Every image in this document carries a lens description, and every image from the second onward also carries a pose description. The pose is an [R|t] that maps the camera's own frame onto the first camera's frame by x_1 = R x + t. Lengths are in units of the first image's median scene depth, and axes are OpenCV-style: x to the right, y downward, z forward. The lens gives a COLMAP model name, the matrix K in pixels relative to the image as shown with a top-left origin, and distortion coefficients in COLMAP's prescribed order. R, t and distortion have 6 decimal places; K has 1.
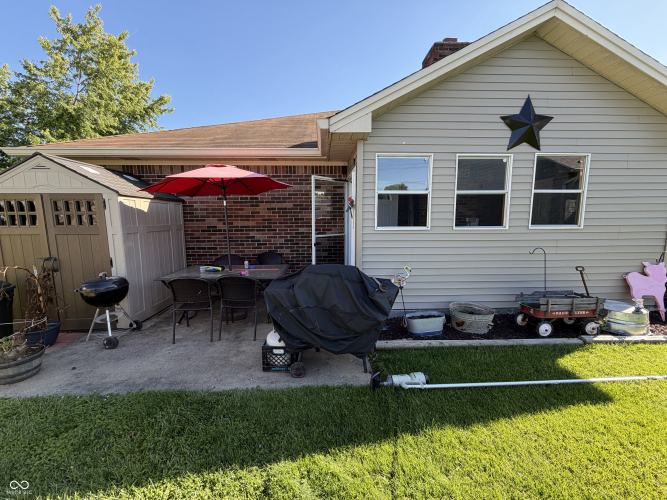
lens RADIAL K [[266.0, 0, 335.3], [0, 266.0, 250.2], [0, 0, 1]] dist [0.000900, -0.000131]
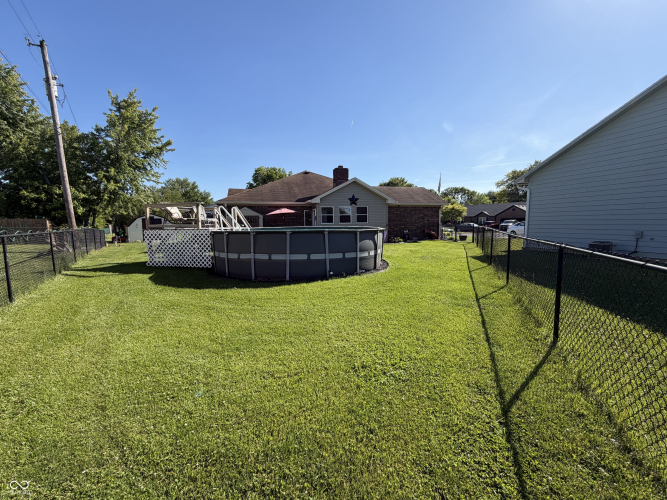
lens RADIAL K [[266.0, 0, 331.8], [0, 266.0, 247.8], [0, 0, 1]] dist [0.000900, -0.000131]
pose [[0.971887, -0.034347, 0.232929, -0.698020], [0.039751, 0.999038, -0.018544, 0.394950], [-0.232068, 0.027282, 0.972317, -3.162319]]
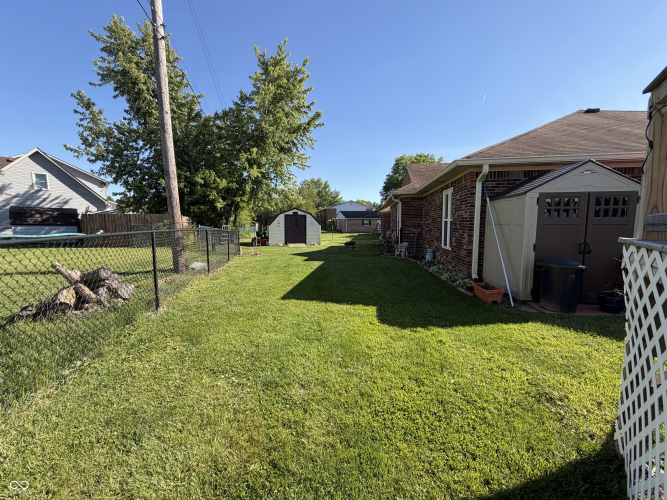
lens RADIAL K [[266.0, 0, 335.4], [0, 266.0, 251.5], [0, 0, 1]] dist [0.000900, -0.000131]
pose [[0.983748, 0.013471, -0.179047, -1.870864], [-0.015428, 0.999835, -0.009541, 0.089655], [0.178890, 0.012148, 0.983794, -0.413916]]
